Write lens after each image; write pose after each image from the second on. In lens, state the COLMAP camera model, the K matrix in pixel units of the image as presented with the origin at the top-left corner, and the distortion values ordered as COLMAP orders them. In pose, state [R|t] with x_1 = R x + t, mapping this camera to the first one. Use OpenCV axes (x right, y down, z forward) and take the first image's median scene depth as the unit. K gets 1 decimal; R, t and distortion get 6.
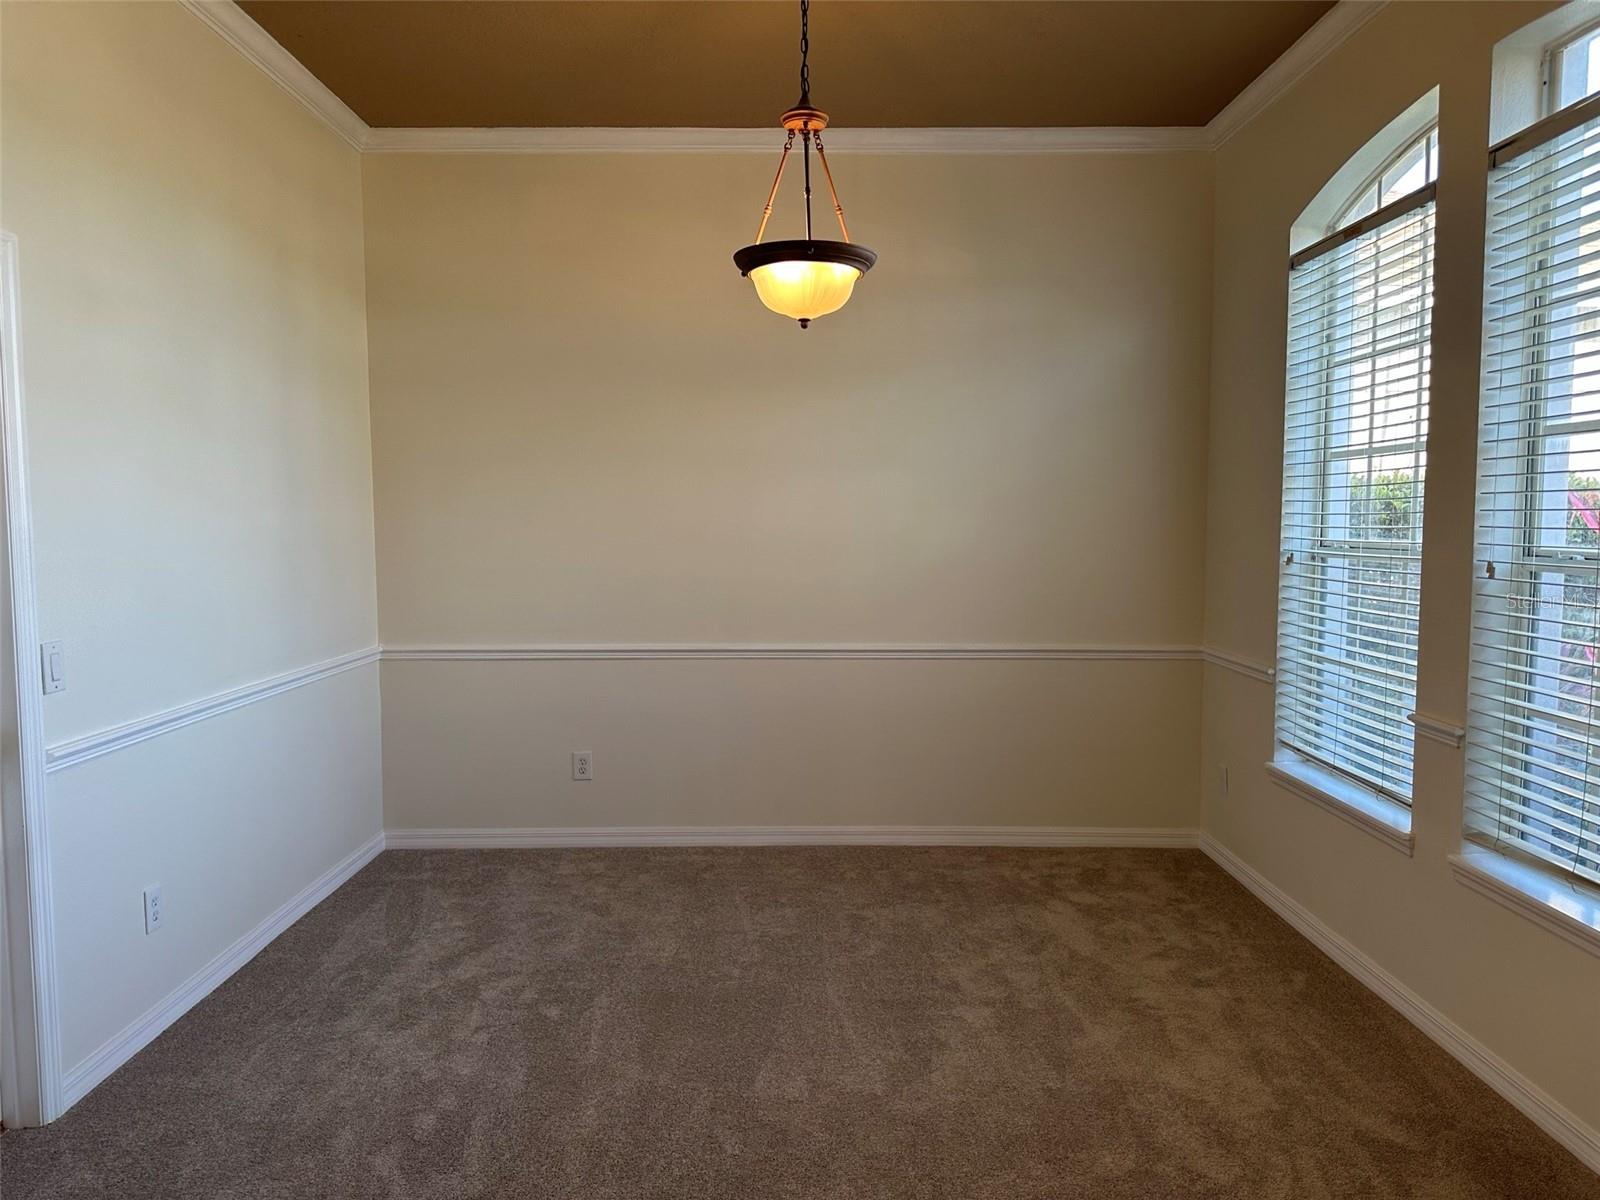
lens RADIAL K [[1161.8, 0, 800.0], [0, 1161.8, 600.0], [0, 0, 1]] dist [0.211836, -0.265265]
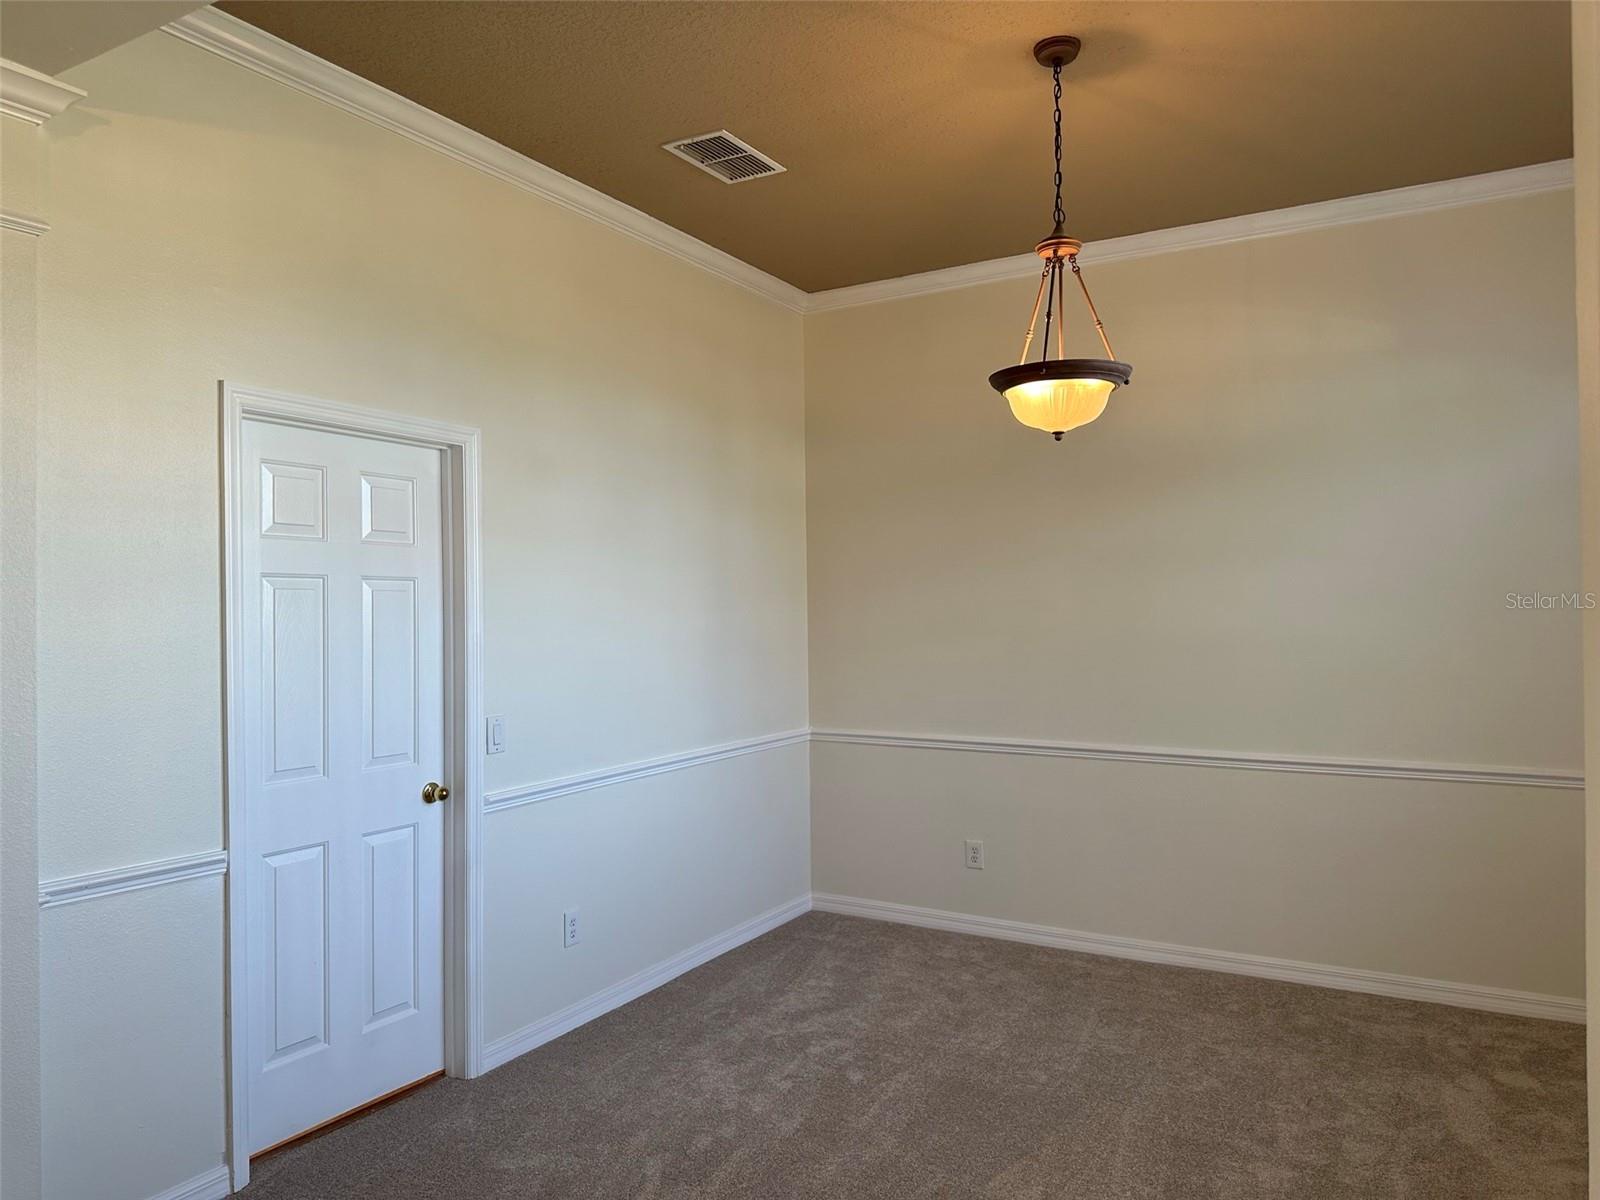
lens RADIAL K [[1182.8, 0, 802.7], [0, 1182.8, 593.2], [0, 0, 1]] dist [0.131113, -0.129376]
pose [[0.870095, -0.010496, -0.492773, 0.245053], [-0.027681, 0.997155, -0.070116, -0.013050], [0.492107, 0.074648, 0.867328, -0.006762]]
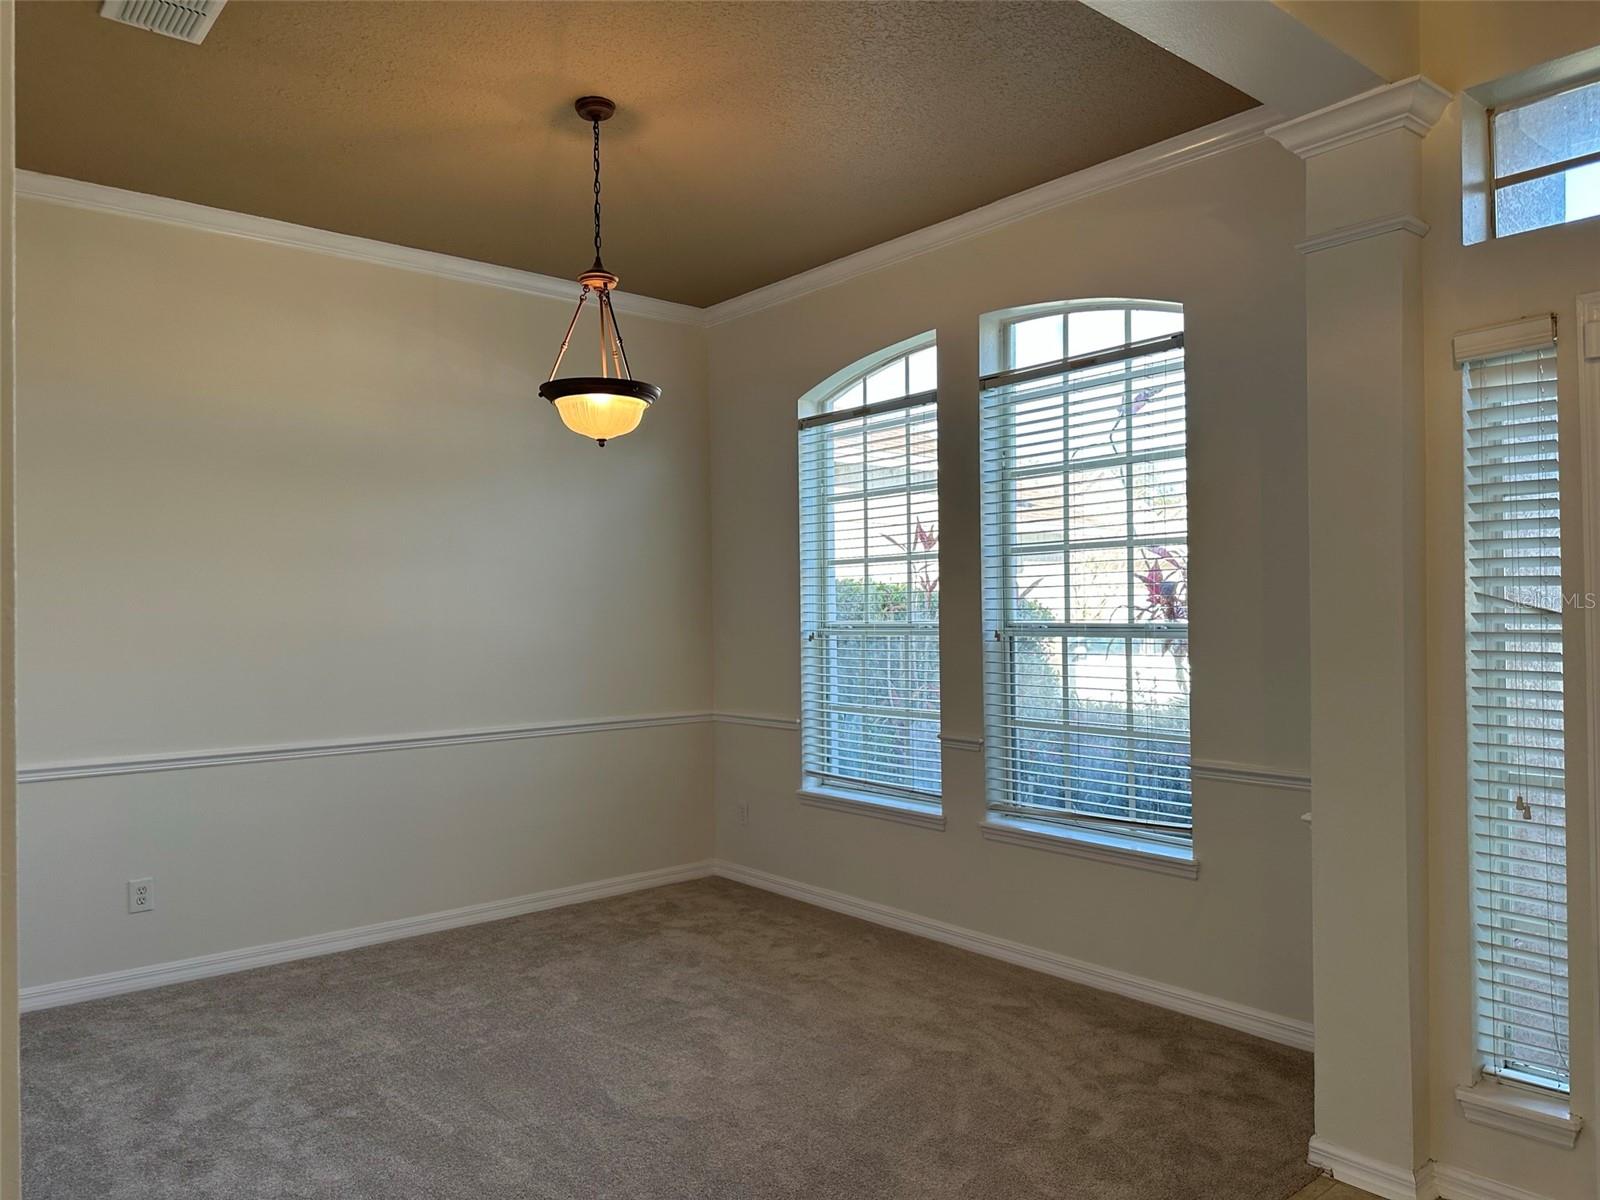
lens RADIAL K [[1173.8, 0, 800.0], [0, 1173.8, 600.0], [0, 0, 1]] dist [0.159258, -0.187194]
pose [[0.767603, -0.002191, 0.640922, -0.463859], [0.056232, 0.996368, -0.063939, 0.009079], [-0.638454, 0.085120, 0.764939, -0.024107]]
